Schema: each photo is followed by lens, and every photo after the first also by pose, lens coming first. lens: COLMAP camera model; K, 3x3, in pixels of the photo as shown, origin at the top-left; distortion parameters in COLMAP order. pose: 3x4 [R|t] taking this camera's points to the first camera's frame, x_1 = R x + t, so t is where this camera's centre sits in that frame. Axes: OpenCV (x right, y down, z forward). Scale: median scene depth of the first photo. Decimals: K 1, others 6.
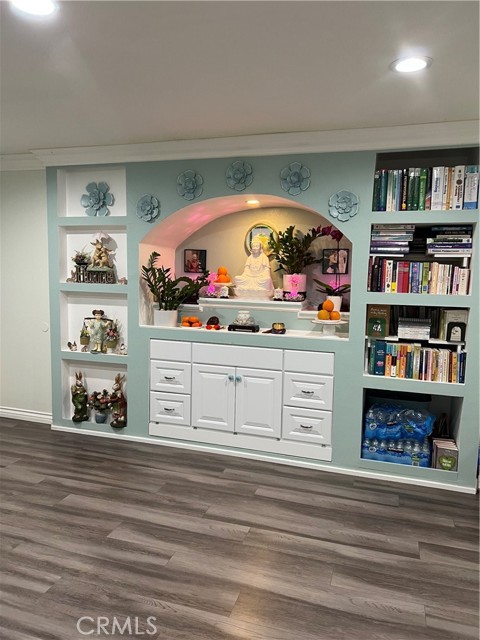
lens RADIAL K [[482.0, 0, 241.4], [0, 482.0, 320.9], [0, 0, 1]] dist [0.065421, -0.070670]
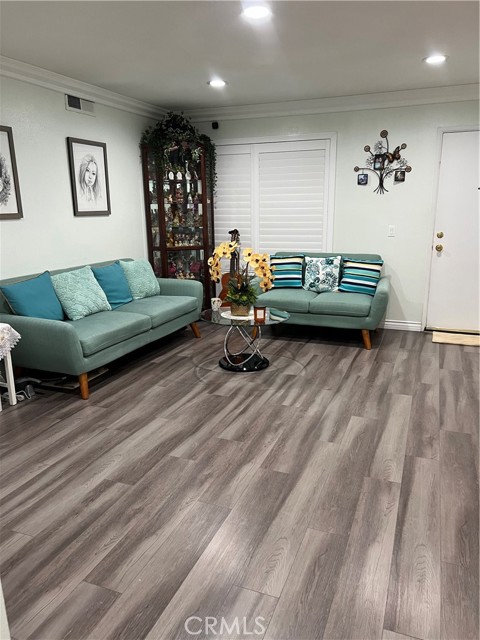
lens RADIAL K [[482.0, 0, 240.8], [0, 482.0, 322.6], [0, 0, 1]] dist [0.065421, -0.070670]
pose [[-0.073189, 0.217981, -0.973205, 0.577656], [-0.099937, 0.969307, 0.224623, -0.017287], [0.992298, 0.113699, -0.049158, 0.504115]]
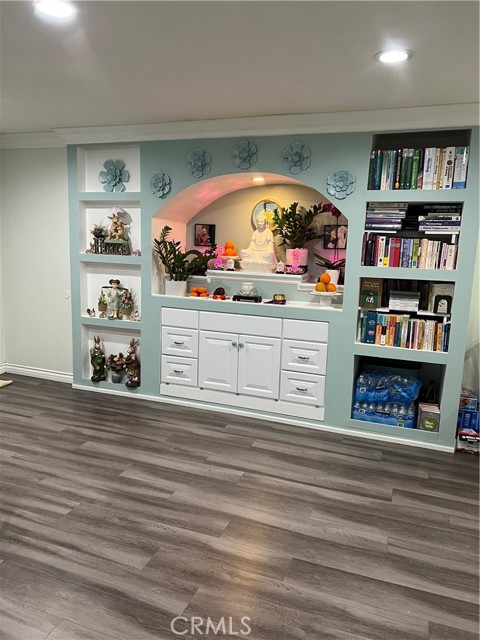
lens RADIAL K [[482.0, 0, 239.1], [0, 482.0, 321.5], [0, 0, 1]] dist [0.065421, -0.070670]
pose [[0.998851, 0.019562, -0.043743, 0.033607], [-0.017222, 0.998433, 0.053242, 0.009199], [0.044716, -0.052427, 0.997623, -0.077288]]
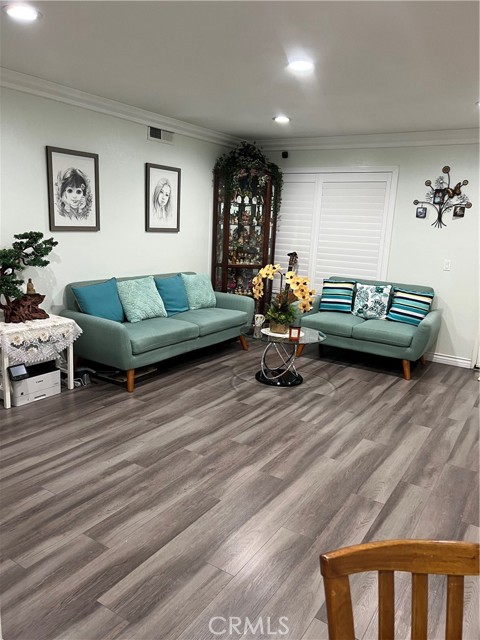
lens RADIAL K [[482.0, 0, 239.2], [0, 482.0, 320.4], [0, 0, 1]] dist [0.065421, -0.070670]
pose [[-0.263577, 0.164135, -0.950572, 0.638626], [-0.158729, 0.964606, 0.210571, -0.045982], [0.951489, 0.206385, -0.228195, 0.609794]]
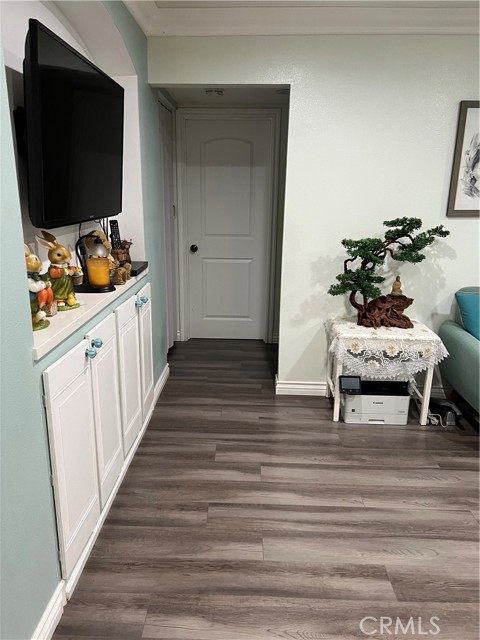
lens RADIAL K [[482.0, 0, 236.7], [0, 482.0, 324.3], [0, 0, 1]] dist [0.065421, -0.070670]
pose [[-0.959760, 0.042616, -0.277568, 0.287517], [-0.064021, 0.929185, 0.364029, -0.051058], [0.273425, 0.367151, -0.889066, 0.624353]]
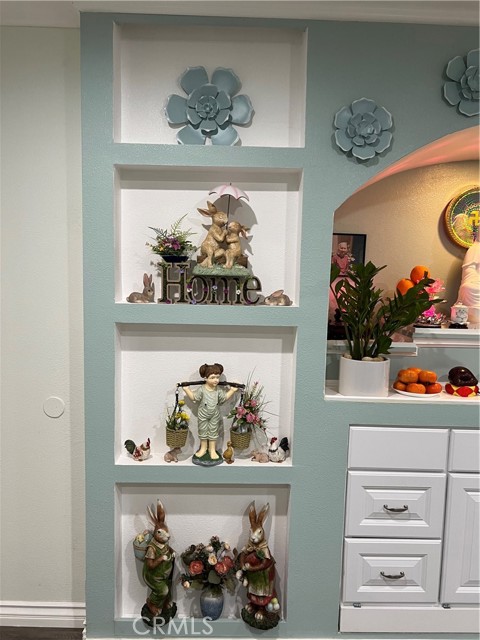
lens RADIAL K [[482.0, 0, 237.9], [0, 482.0, 317.4], [0, 0, 1]] dist [0.065421, -0.070670]
pose [[0.941695, -0.030427, 0.335088, -0.435532], [0.030845, 0.999516, 0.004076, -0.068885], [-0.335050, 0.006497, 0.942178, 0.604283]]
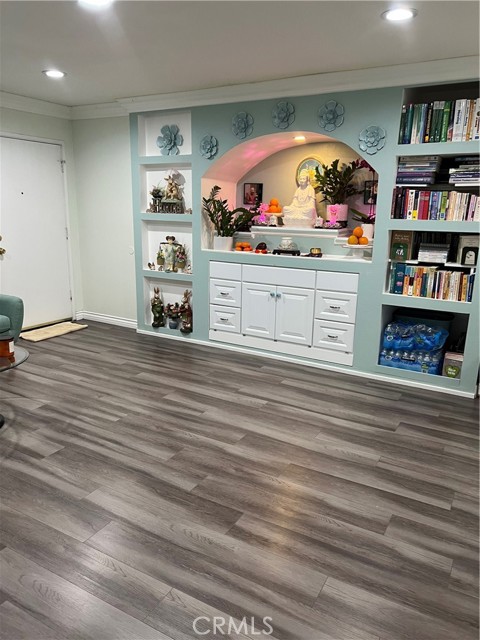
lens RADIAL K [[482.0, 0, 239.6], [0, 482.0, 323.7], [0, 0, 1]] dist [0.065421, -0.070670]
pose [[0.977241, 0.047881, -0.206657, 0.138989], [-0.021366, 0.991456, 0.128678, 0.036833], [0.211053, -0.121334, 0.969915, -0.168182]]
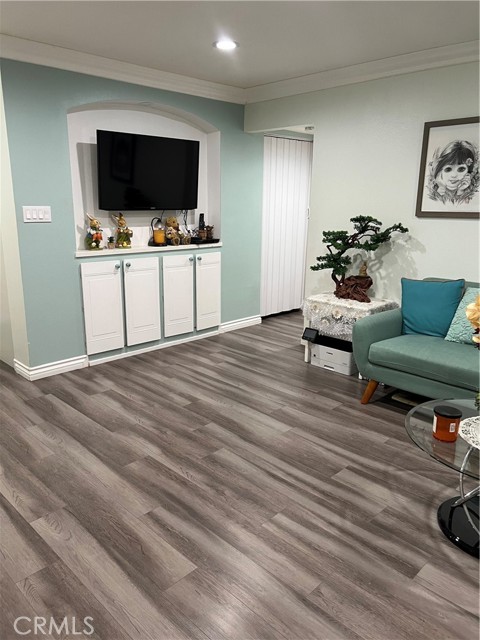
lens RADIAL K [[482.0, 0, 234.1], [0, 482.0, 320.5], [0, 0, 1]] dist [0.065421, -0.070670]
pose [[-0.885866, -0.144327, 0.440920, -0.389357], [0.019491, 0.937964, 0.346184, -0.093435], [-0.463531, 0.315267, -0.828098, 0.964660]]
